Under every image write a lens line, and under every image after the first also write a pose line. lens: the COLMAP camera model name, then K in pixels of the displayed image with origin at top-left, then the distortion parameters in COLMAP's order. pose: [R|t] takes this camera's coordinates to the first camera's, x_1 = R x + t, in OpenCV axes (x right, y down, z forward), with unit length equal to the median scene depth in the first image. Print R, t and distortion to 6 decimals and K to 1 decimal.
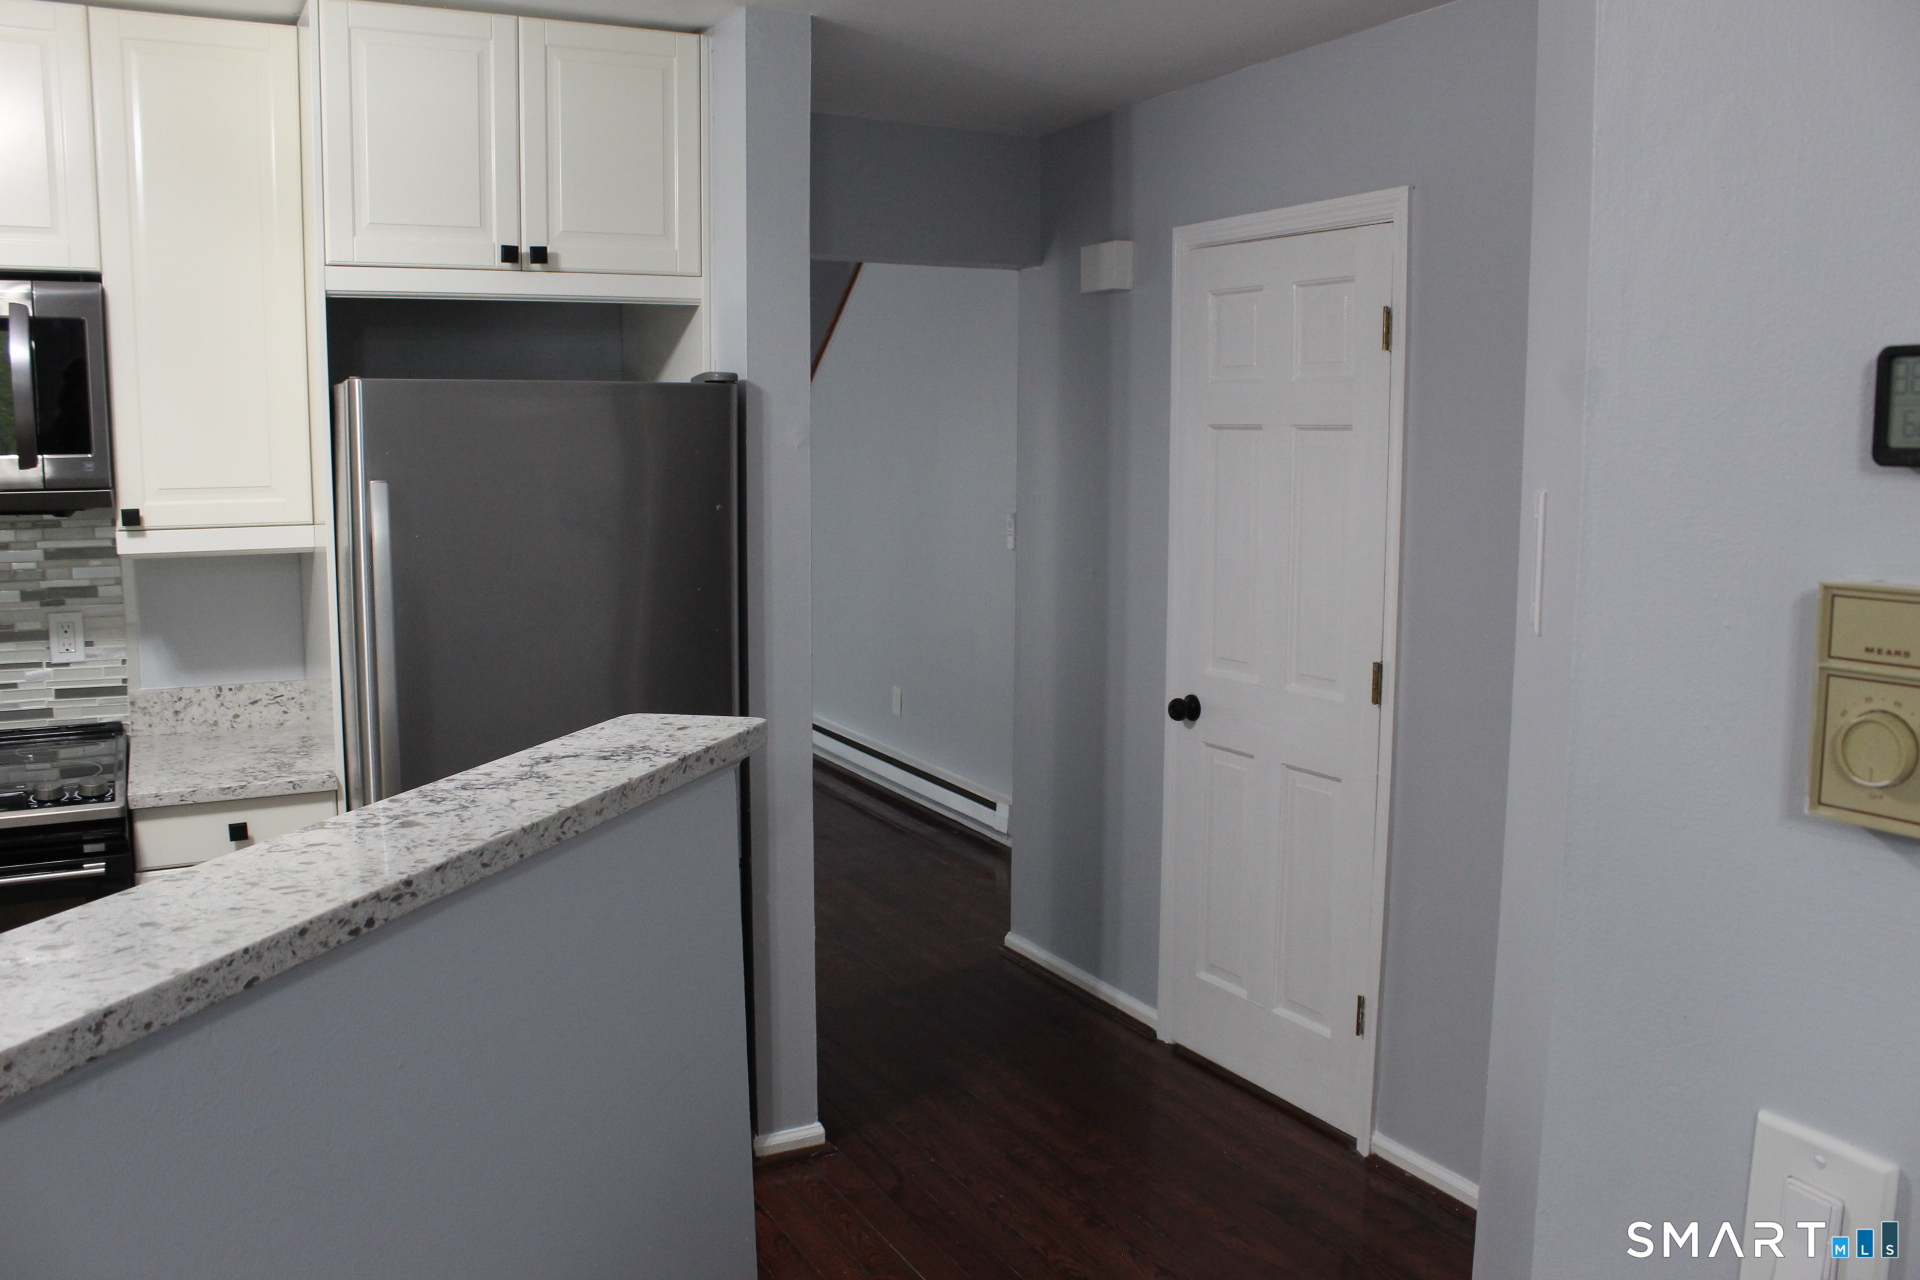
lens RADIAL K [[1603.1, 0, 959.8], [0, 1603.1, 637.5], [0, 0, 1]] dist [-0.154434, 0.116316]
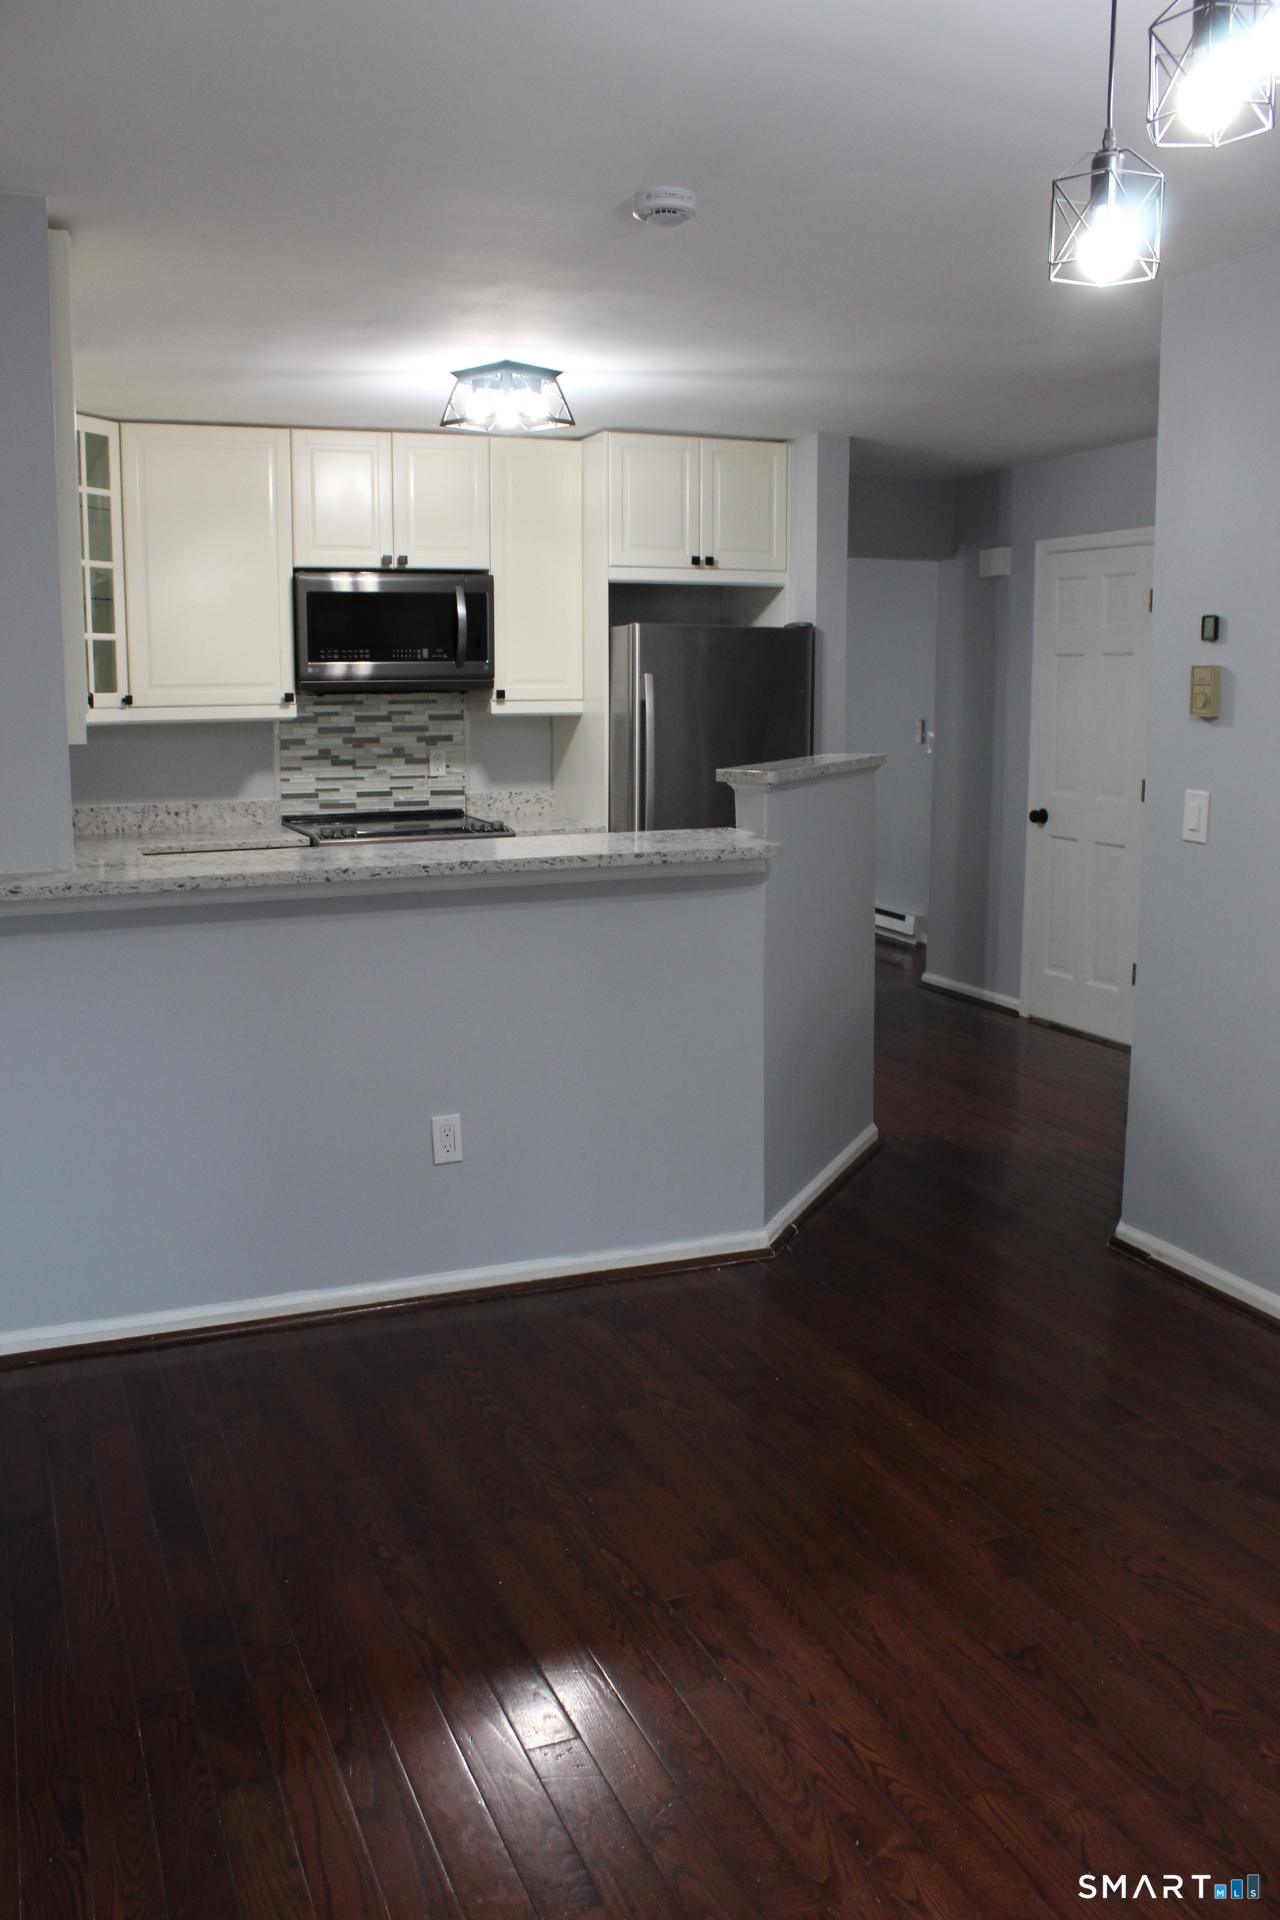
lens RADIAL K [[1603.1, 0, 642.4], [0, 1603.1, 966.5], [0, 0, 1]] dist [-0.154434, 0.116316]
pose [[0.995566, 0.014113, -0.093000, -0.146144], [-0.009968, 0.998942, 0.044890, 0.154287], [0.093535, -0.043764, 0.994654, -0.890060]]
